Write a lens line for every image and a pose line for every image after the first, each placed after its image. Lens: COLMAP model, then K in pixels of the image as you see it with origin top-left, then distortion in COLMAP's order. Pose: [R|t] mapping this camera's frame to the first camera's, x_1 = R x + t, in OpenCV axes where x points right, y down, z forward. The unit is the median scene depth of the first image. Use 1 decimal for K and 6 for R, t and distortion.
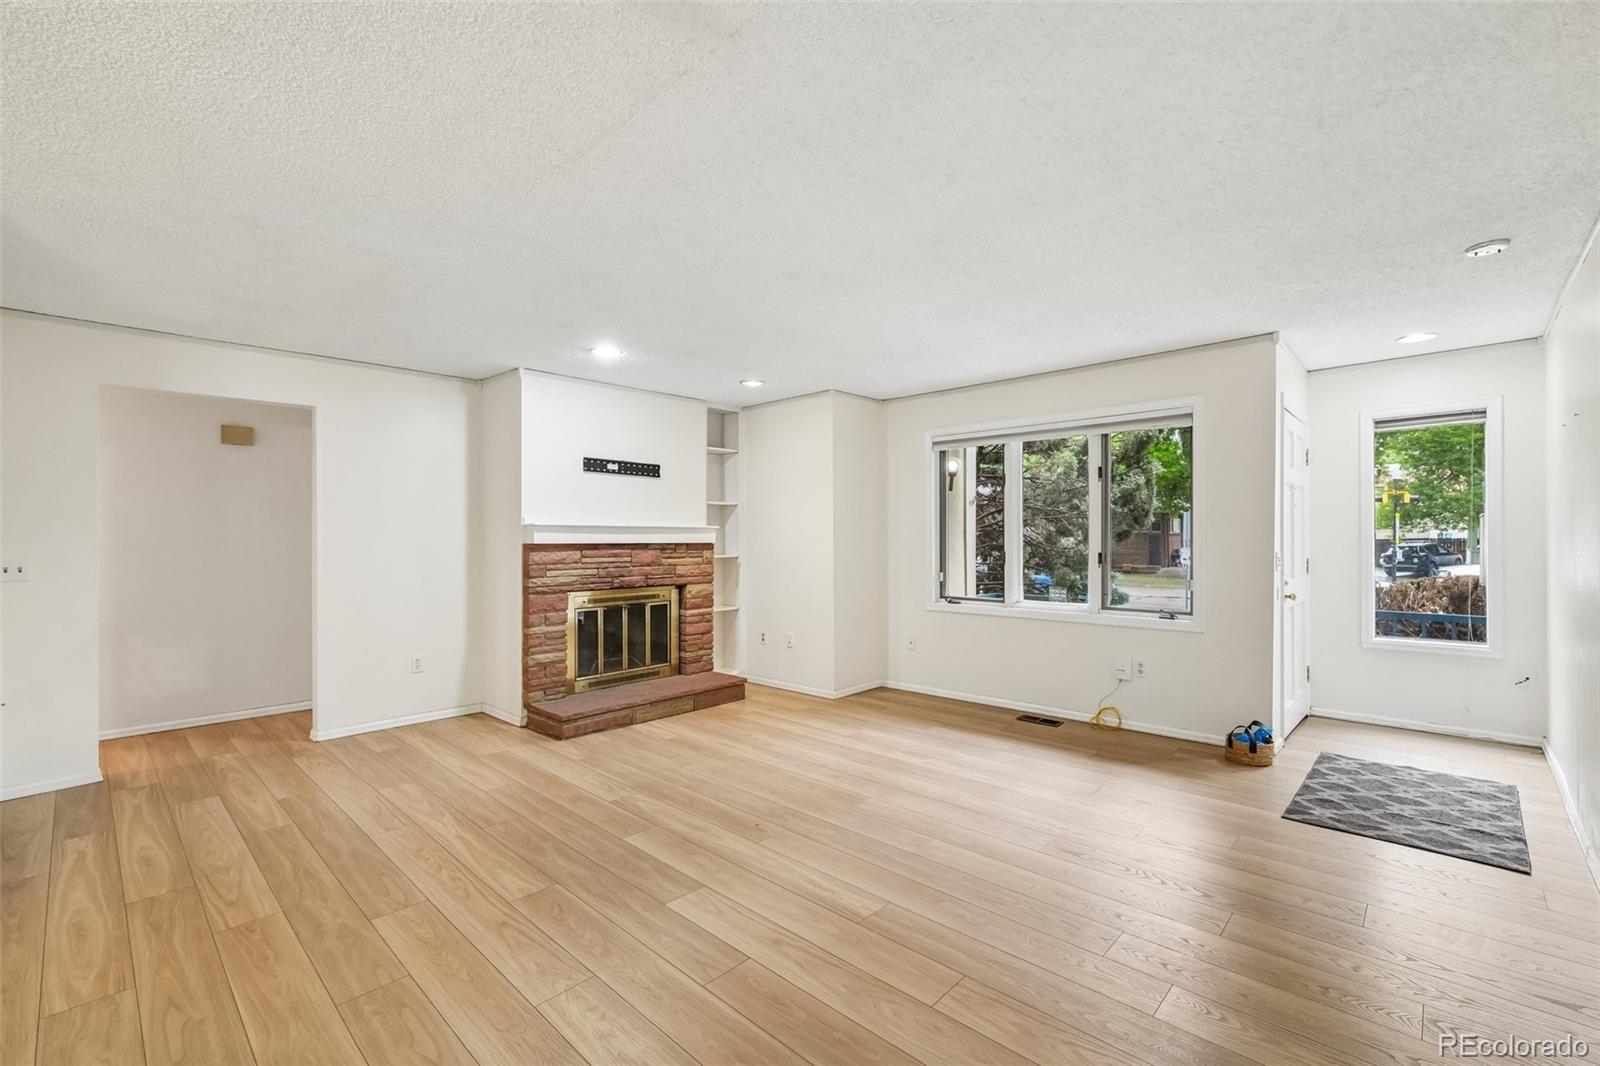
lens RADIAL K [[694.4, 0, 806.0], [0, 694.4, 535.1], [0, 0, 1]] dist [-0.002046, 0.000662]
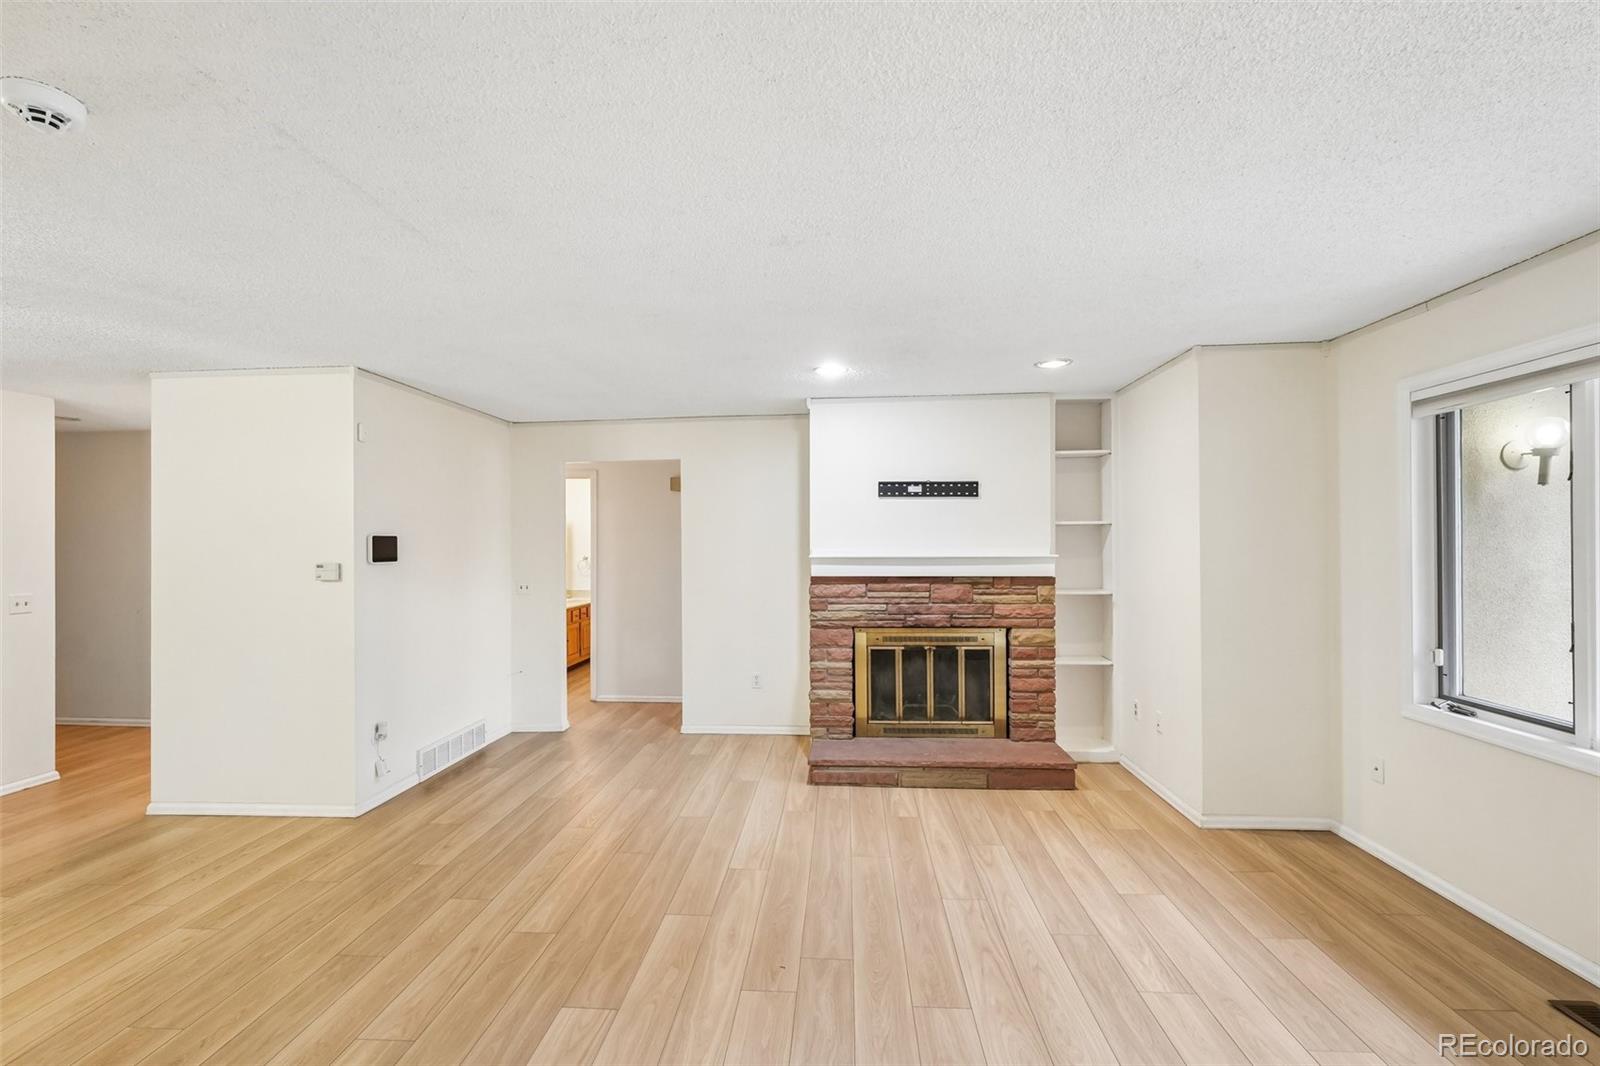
lens RADIAL K [[711.0, 0, 793.7], [0, 711.0, 543.5], [0, 0, 1]] dist [-0.001656, 0.000234]
pose [[0.624651, -0.001932, -0.780901, 0.351433], [0.008184, 0.999958, 0.004073, -0.035765], [0.780861, -0.008936, 0.624641, 0.330120]]
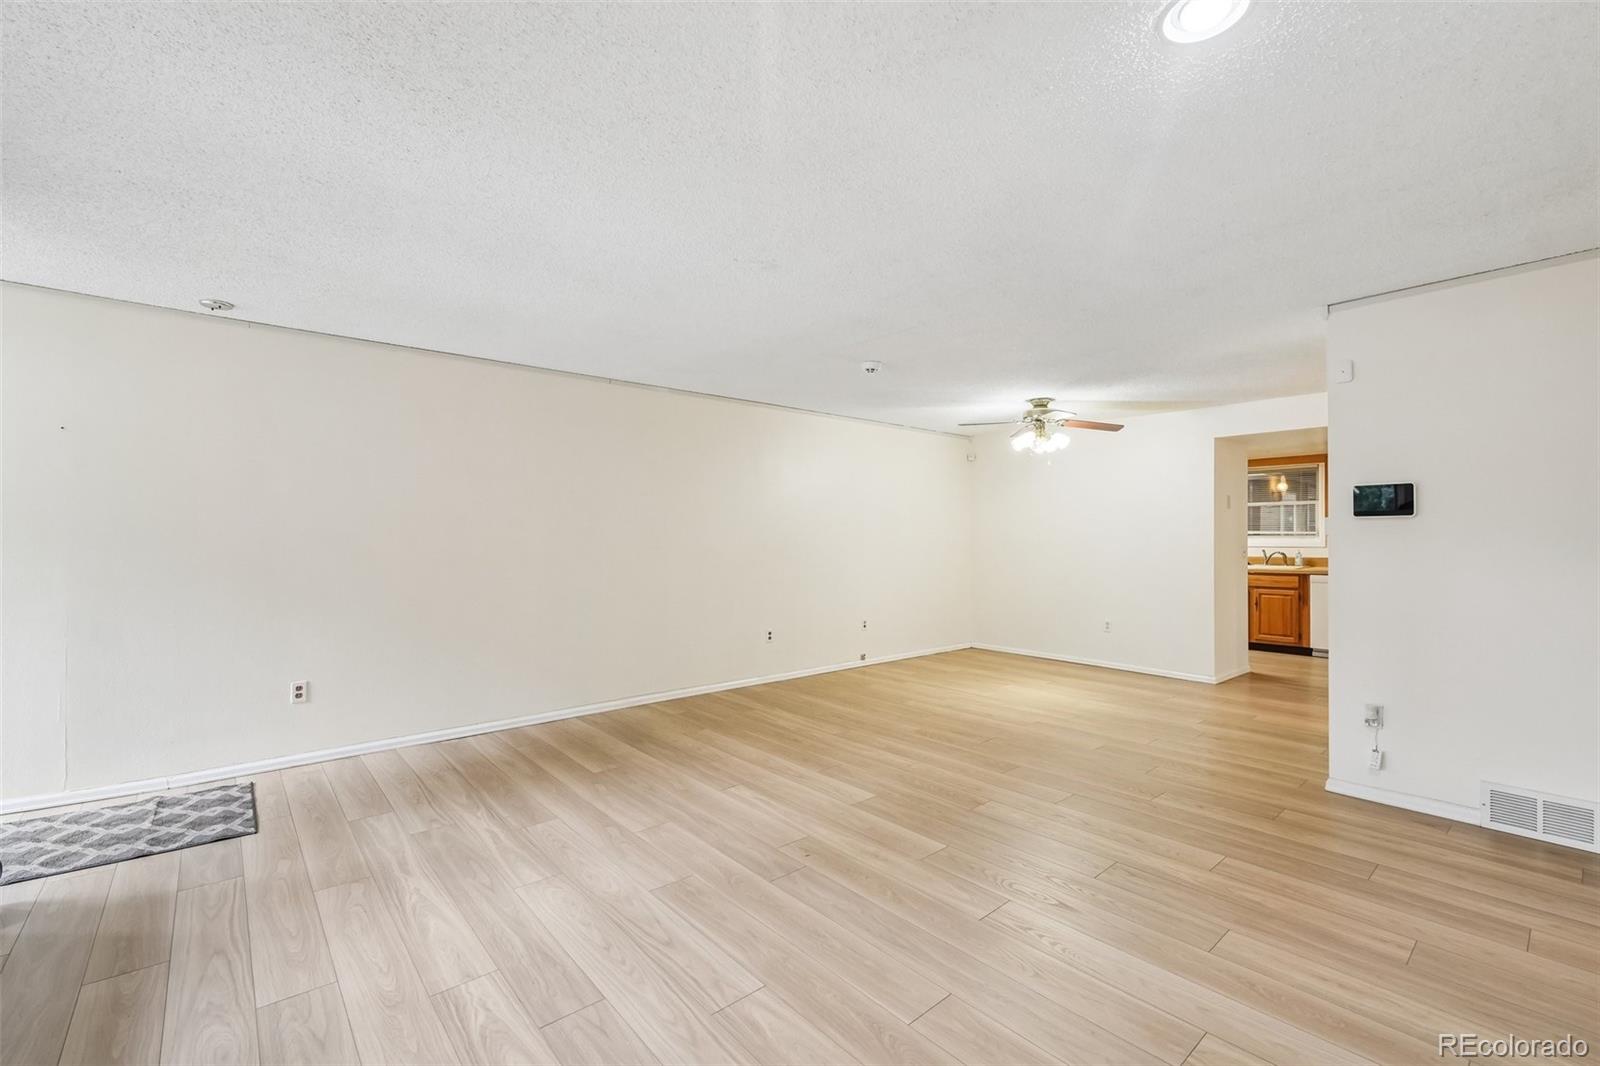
lens RADIAL K [[672.6, 0, 800.0], [0, 672.6, 533.0], [0, 0, 1]] dist [-0.003693, 0.000220]
pose [[-0.993529, 0.005506, 0.113449, -0.102143], [0.003922, 0.999892, -0.014181, 0.008250], [-0.113514, -0.013644, -0.993443, 1.184647]]
